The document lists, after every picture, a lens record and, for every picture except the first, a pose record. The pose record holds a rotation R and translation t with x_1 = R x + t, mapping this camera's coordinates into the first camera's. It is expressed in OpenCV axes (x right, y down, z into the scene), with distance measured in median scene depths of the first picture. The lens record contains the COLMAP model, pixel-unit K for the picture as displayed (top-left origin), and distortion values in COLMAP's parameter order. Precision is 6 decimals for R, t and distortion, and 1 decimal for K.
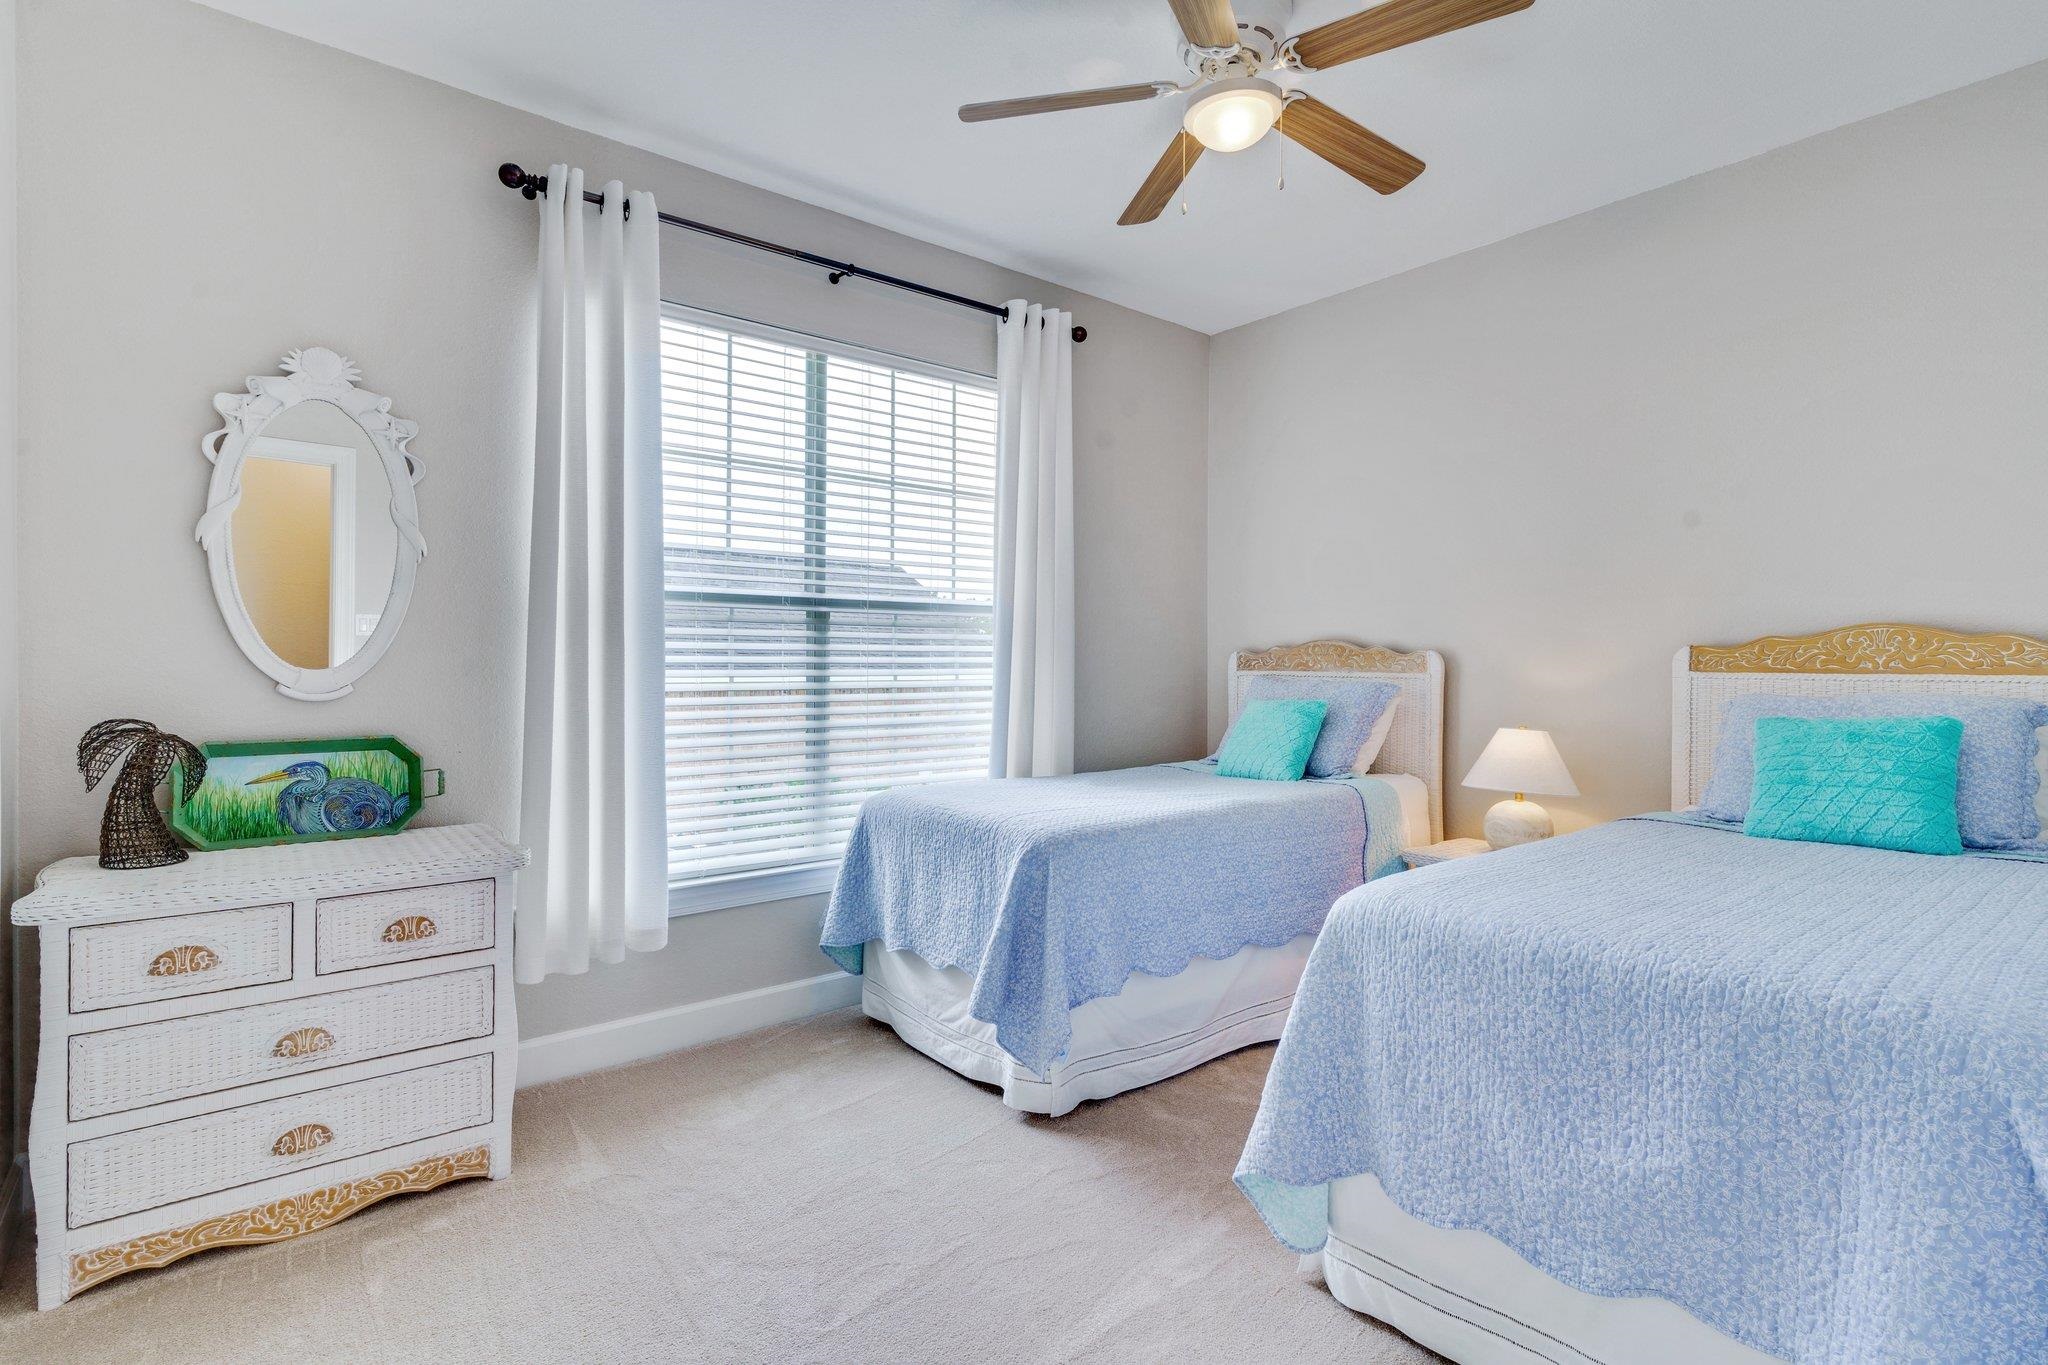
lens RADIAL K [[982.9, 0, 1021.1], [0, 982.9, 678.2], [0, 0, 1]] dist [0.000915, -0.000104]
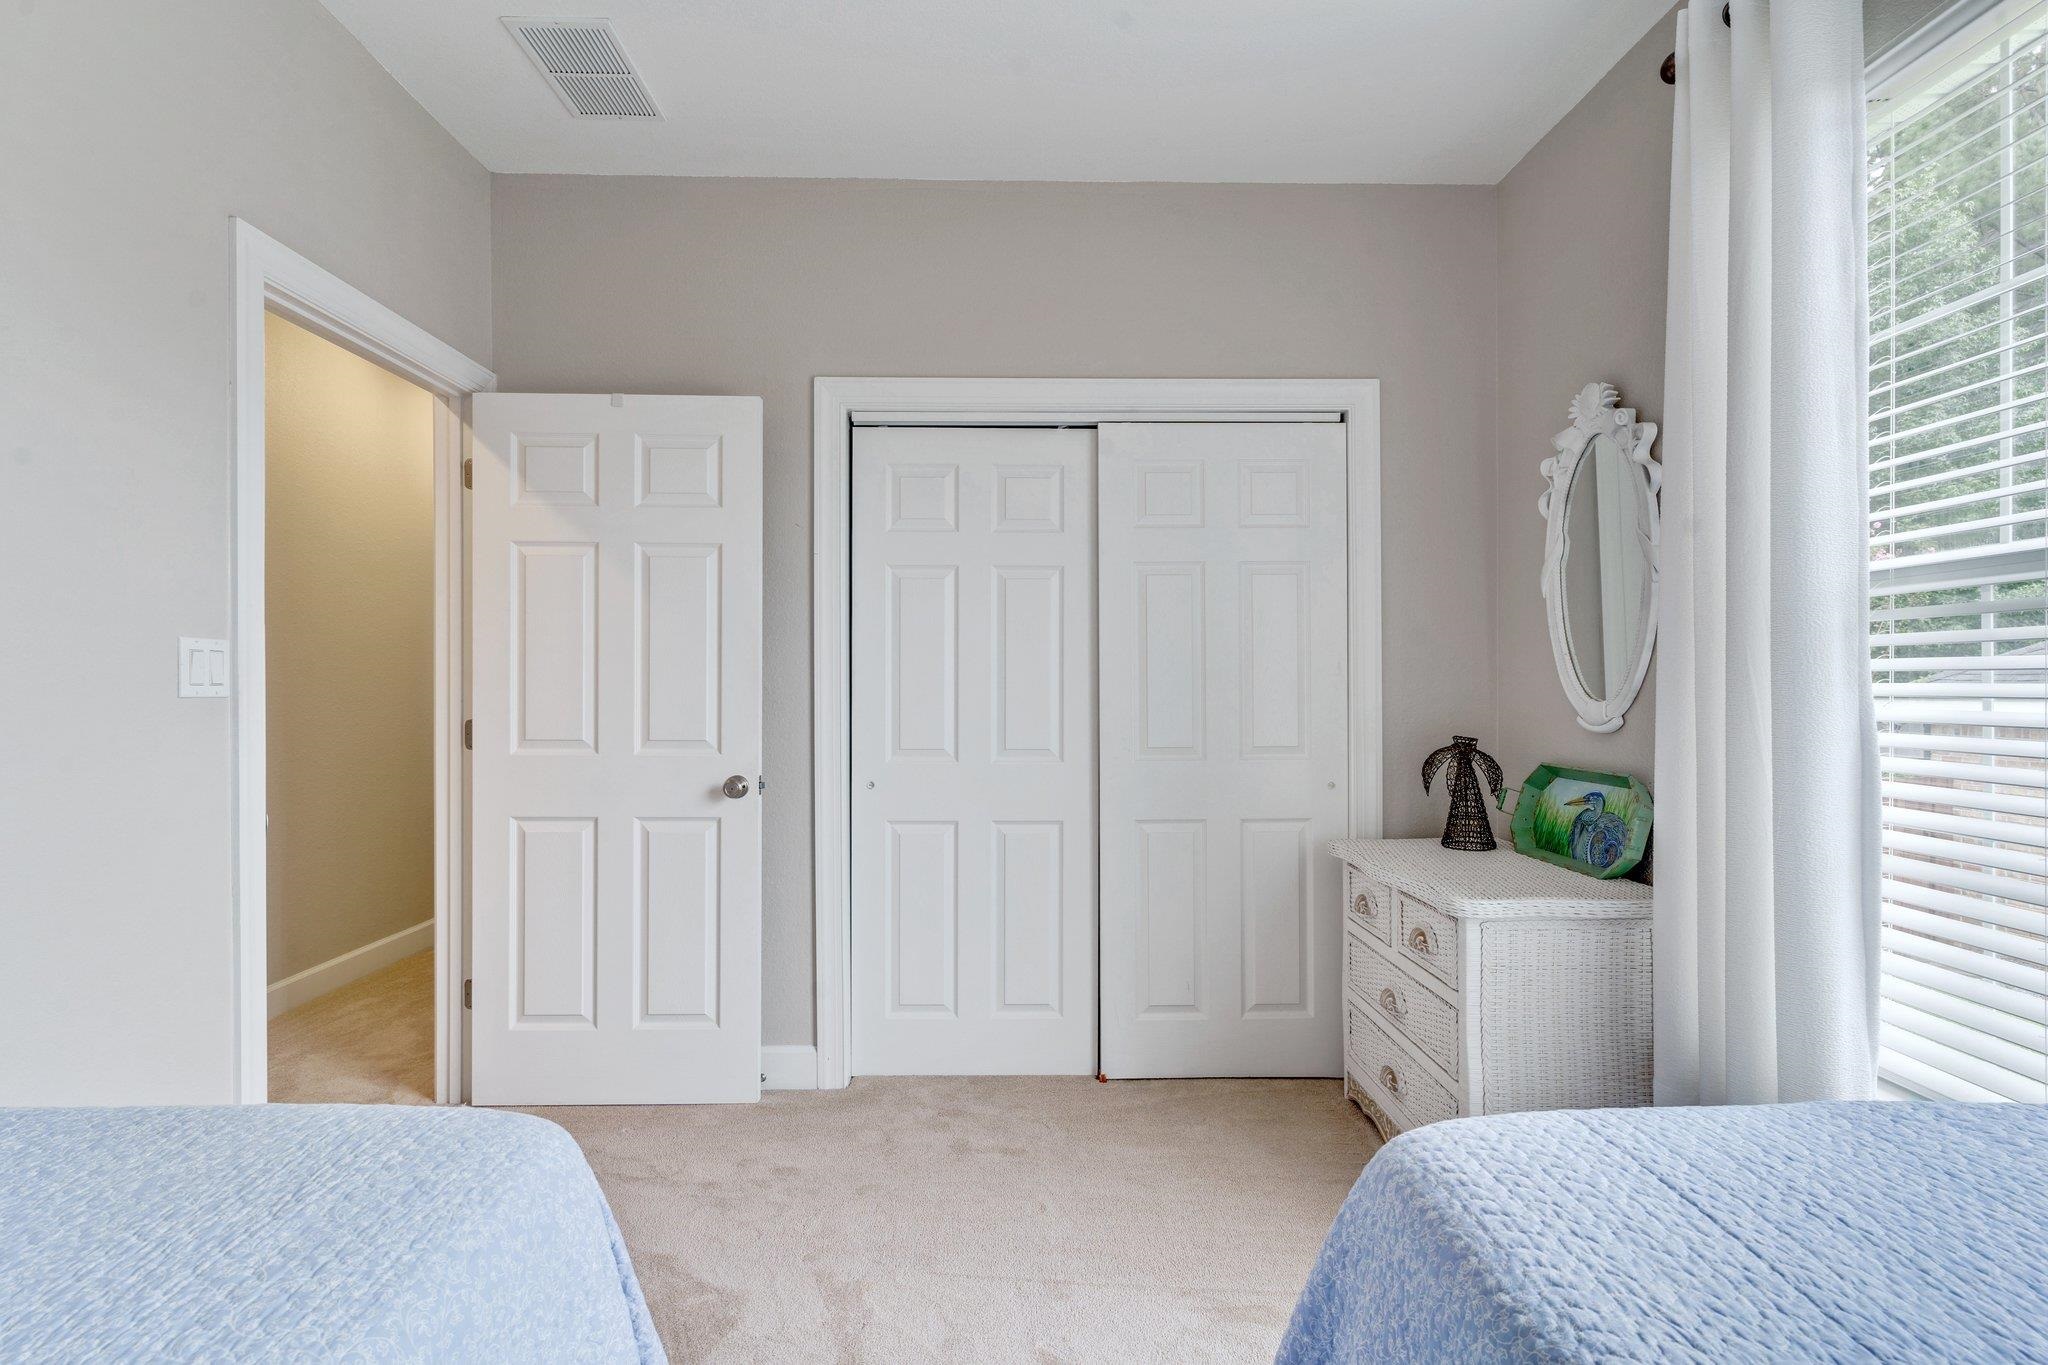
lens RADIAL K [[982.9, 0, 1021.1], [0, 982.9, 678.2], [0, 0, 1]] dist [0.000915, -0.000104]
pose [[-0.628111, -0.004125, -0.778113, 0.449219], [-0.003112, 0.999991, -0.002789, -0.028669], [0.778118, 0.000670, -0.628118, 1.191306]]
